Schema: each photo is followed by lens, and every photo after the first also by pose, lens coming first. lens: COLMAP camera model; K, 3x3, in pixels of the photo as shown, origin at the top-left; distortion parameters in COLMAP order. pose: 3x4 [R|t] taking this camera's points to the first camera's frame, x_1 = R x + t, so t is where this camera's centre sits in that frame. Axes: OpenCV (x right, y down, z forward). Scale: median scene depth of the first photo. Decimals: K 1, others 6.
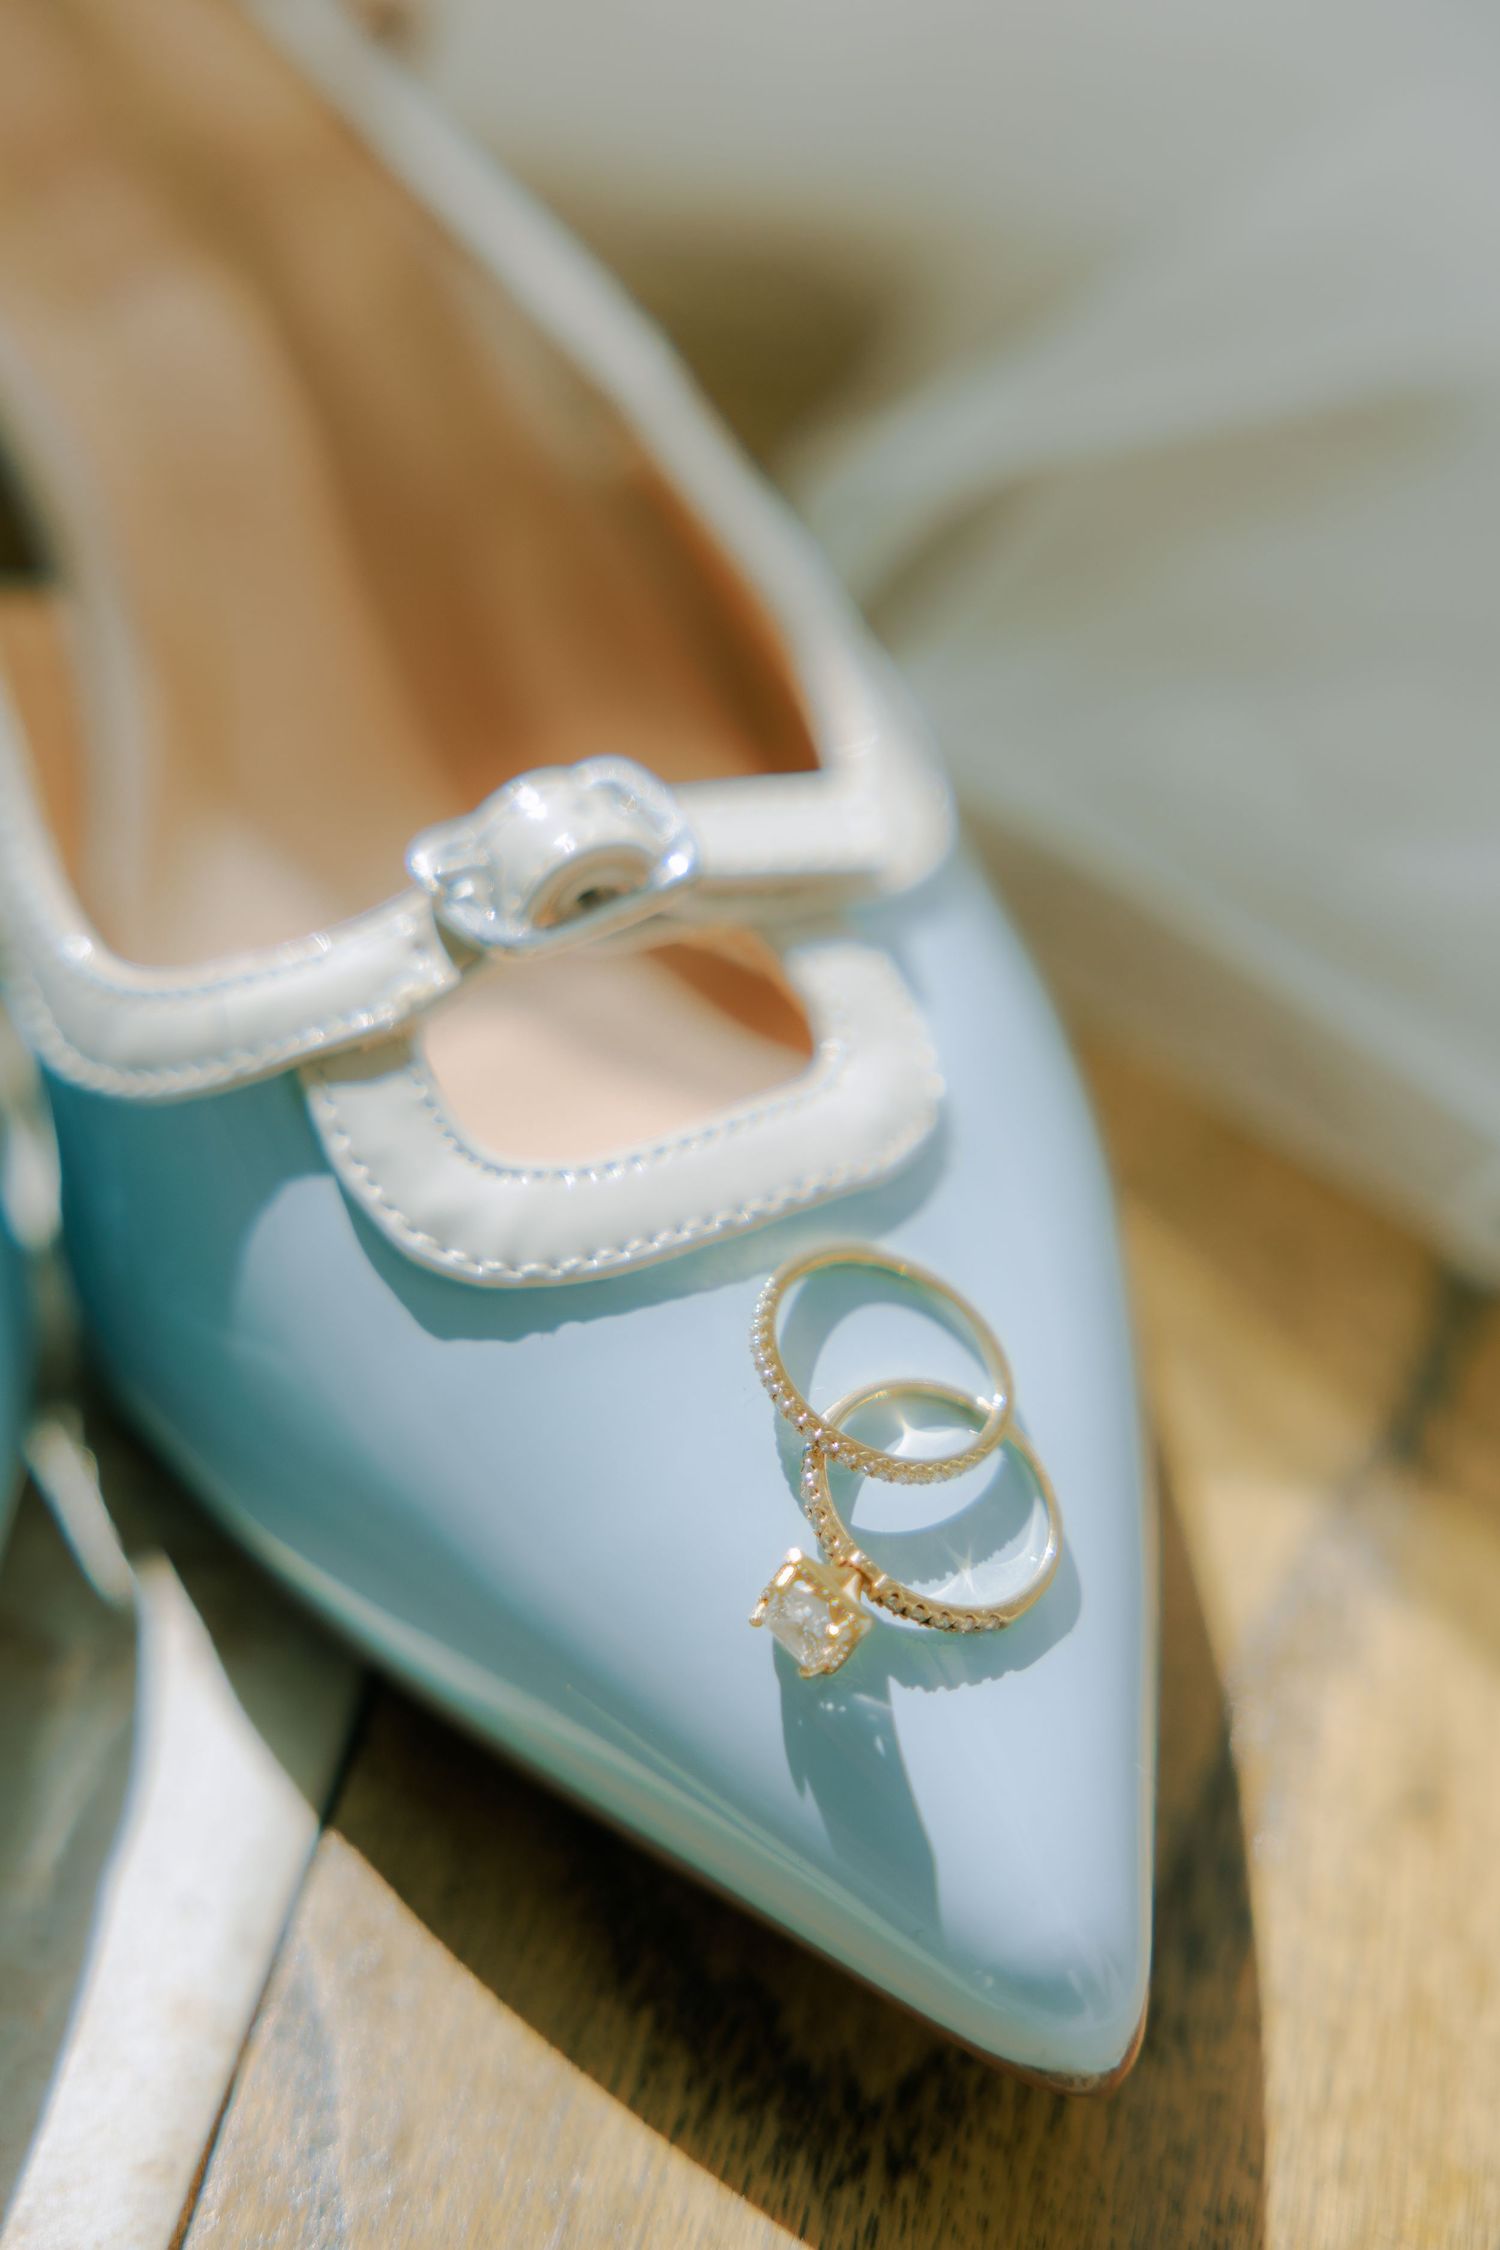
lens RADIAL K [[4437.6, 0, 758.4], [0, 4437.6, 1142.3], [0, 0, 1]] dist [0.062715, 0.000000]
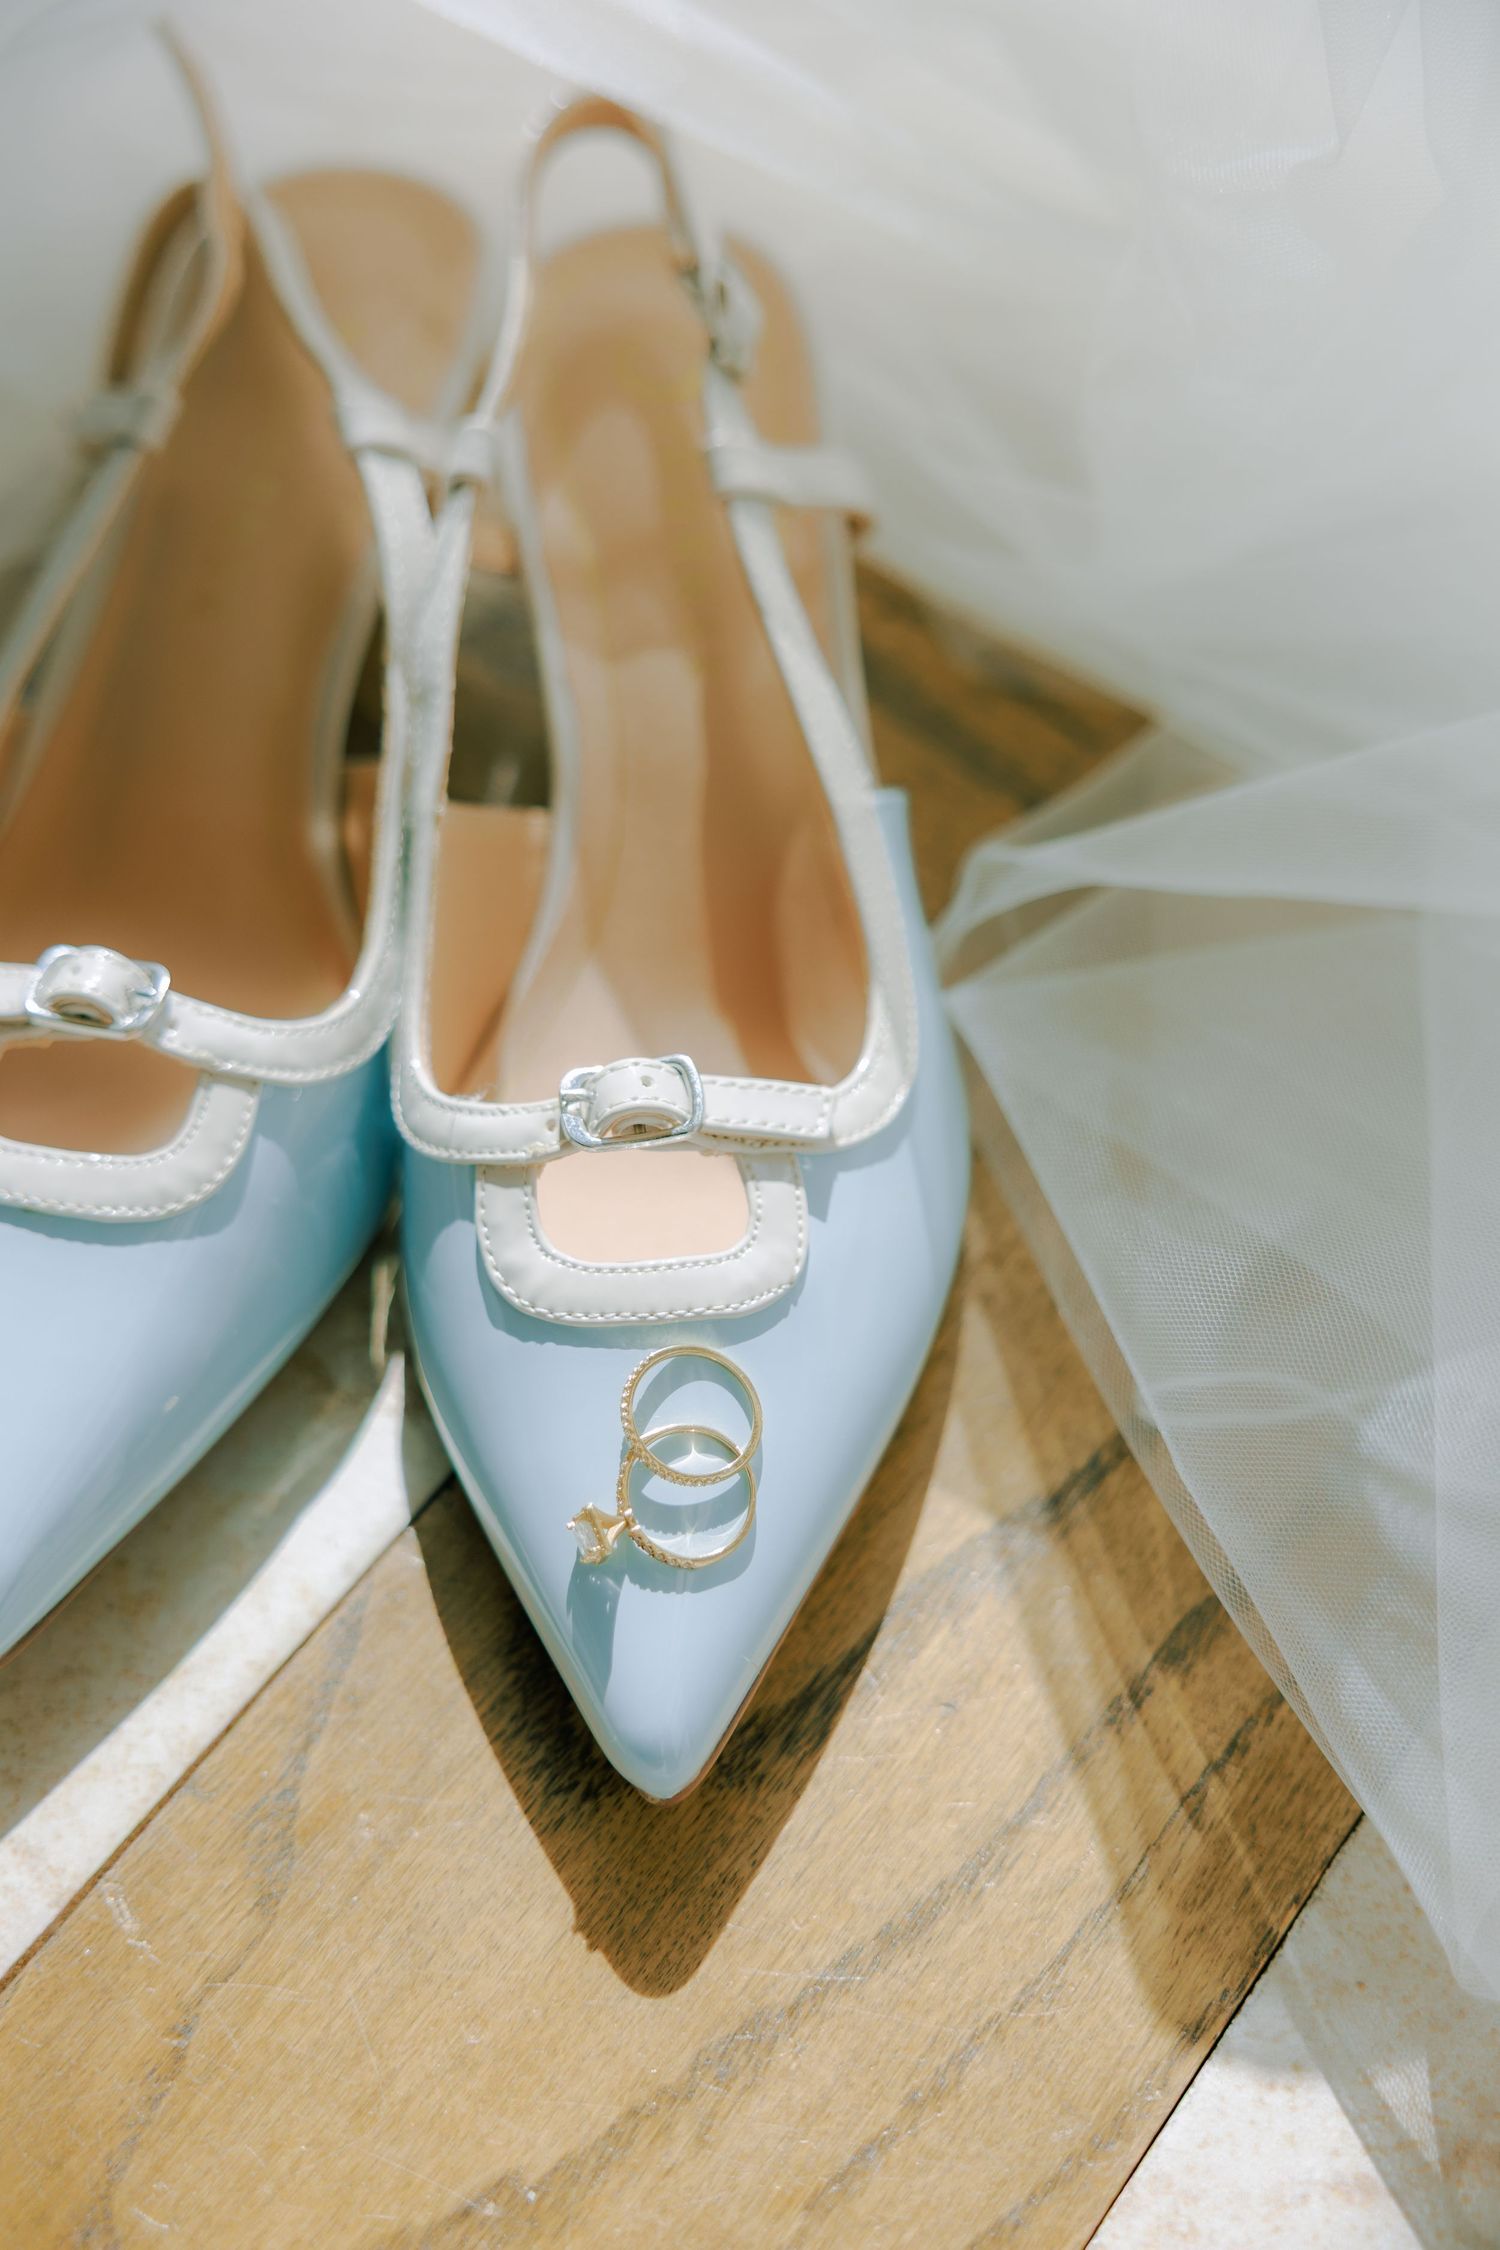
lens RADIAL K [[3158.0, 0, 786.1], [0, 3158.0, 1136.6], [0, 0, 1]] dist [0.058092, 0.000000]
pose [[0.914162, 0.311613, -0.259238, 0.376088], [-0.265431, 0.943544, 0.198171, -0.340546], [0.306355, -0.112351, 0.945264, -0.265733]]
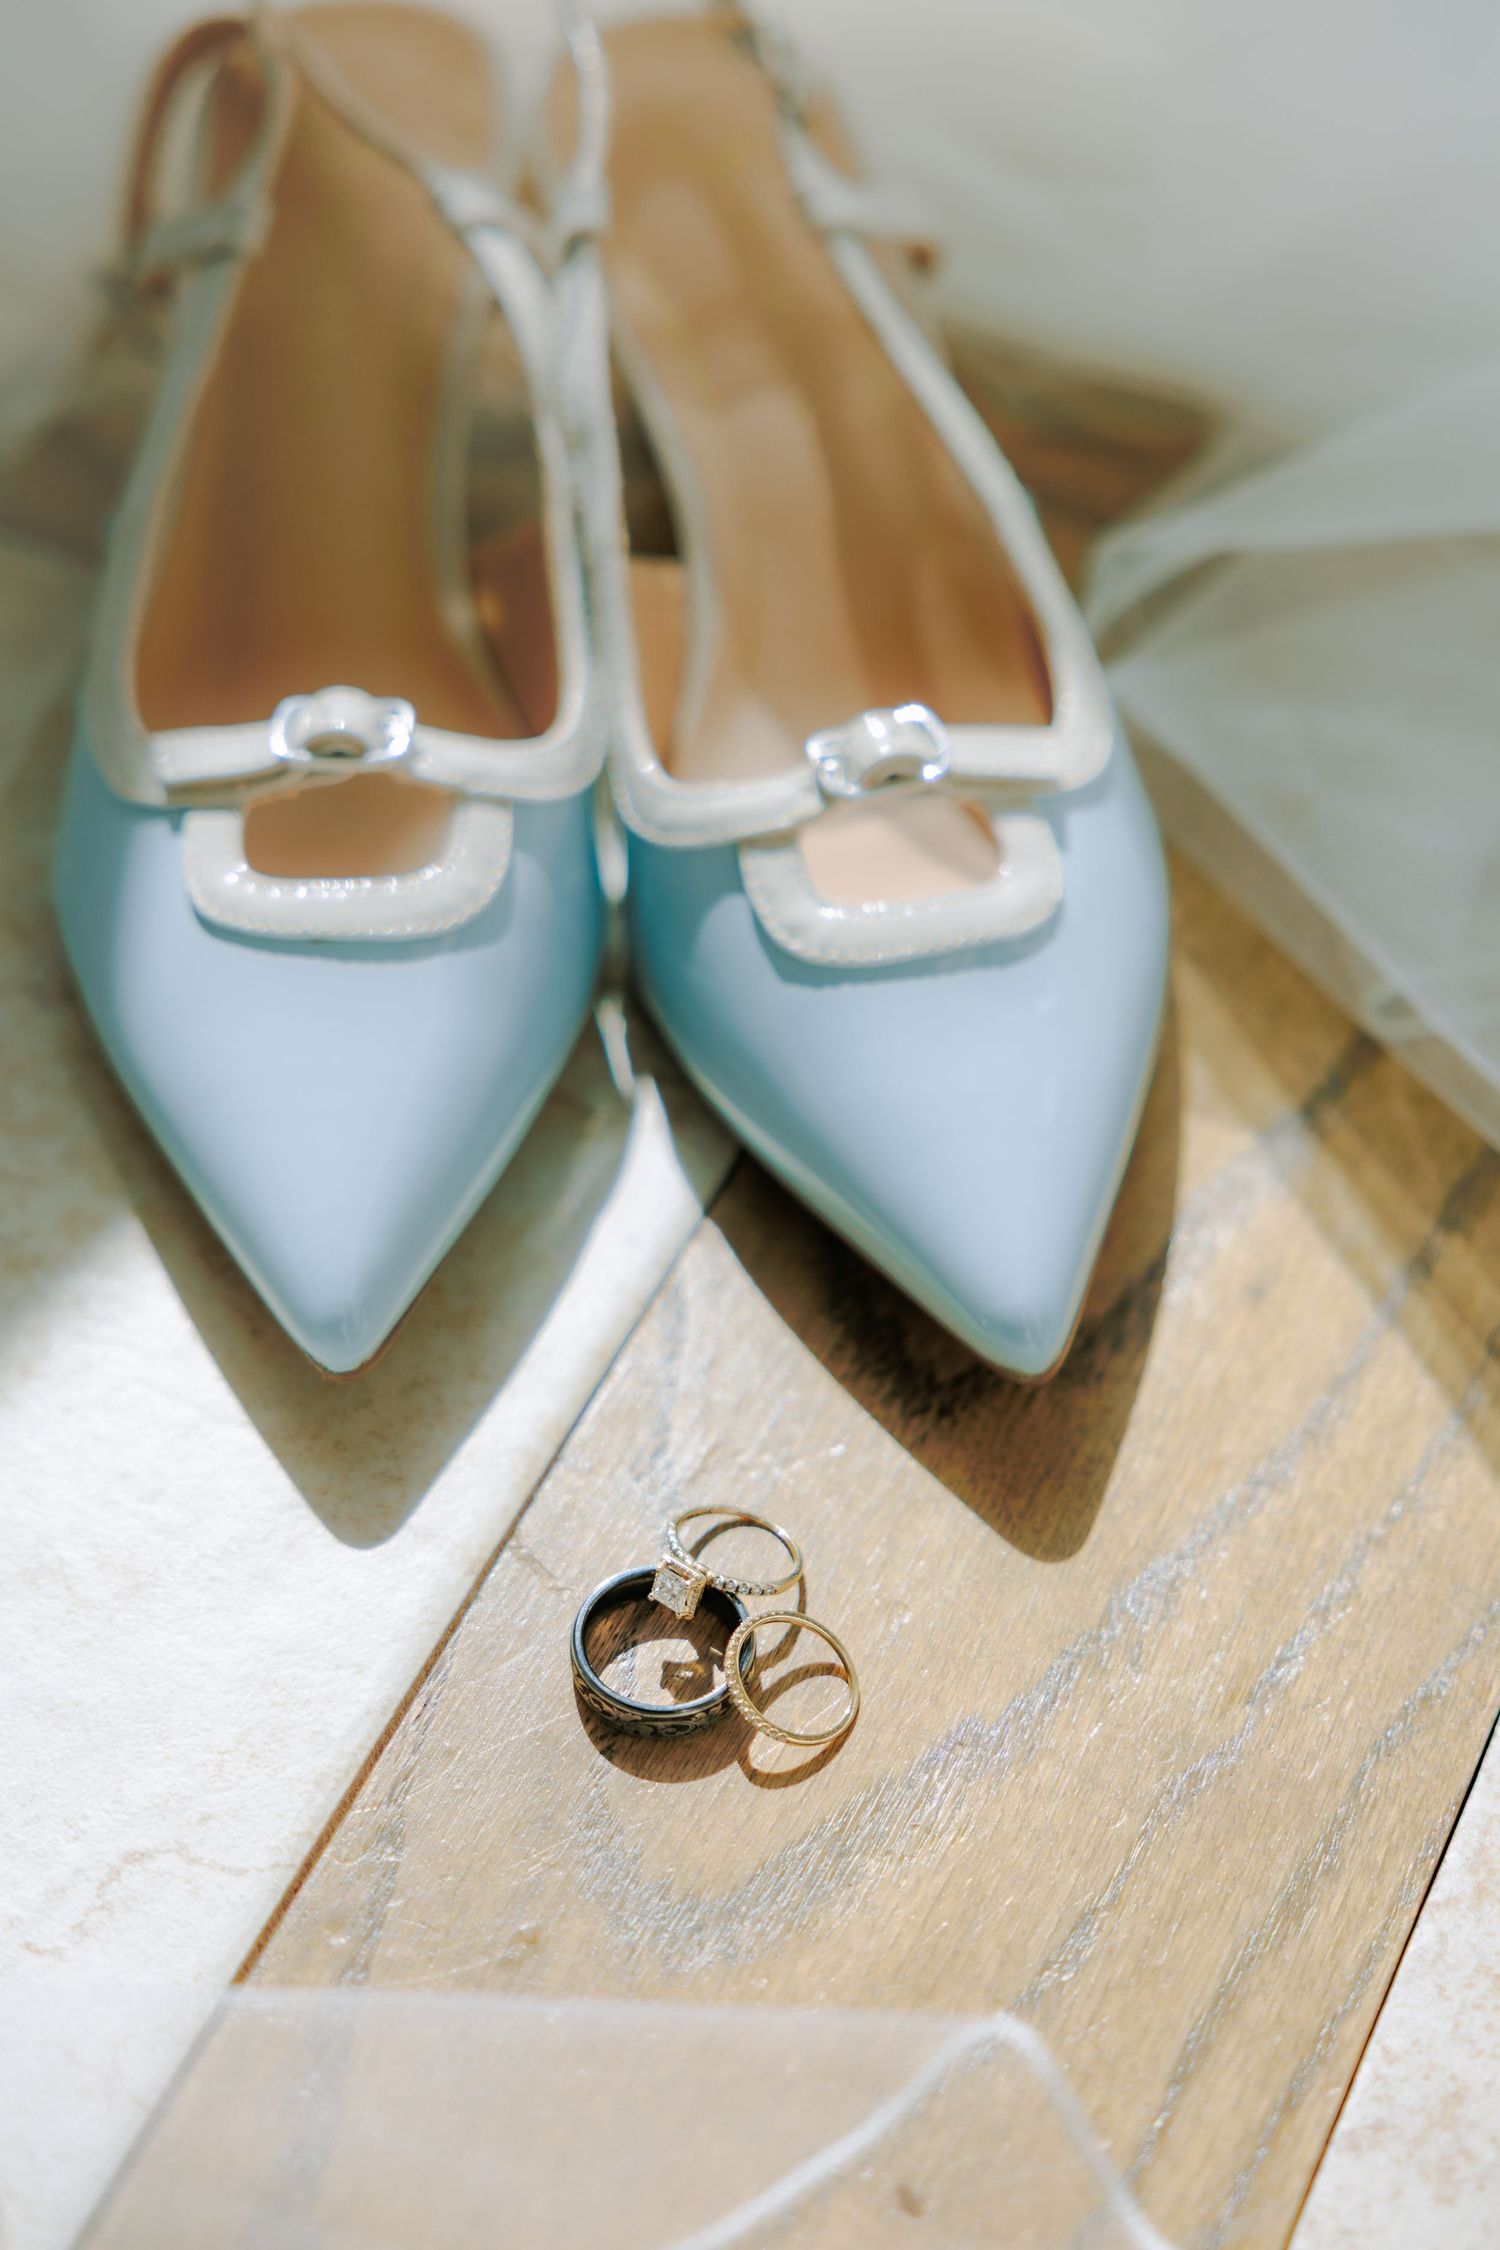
lens RADIAL K [[4437.6, 0, 749.8], [0, 4437.6, 1107.4], [0, 0, 1]] dist [0.062715, 0.000000]
pose [[0.974026, 0.149730, -0.169865, 0.264824], [-0.139449, 0.987682, 0.070985, -0.041691], [0.178401, -0.045454, 0.982907, -1.003073]]
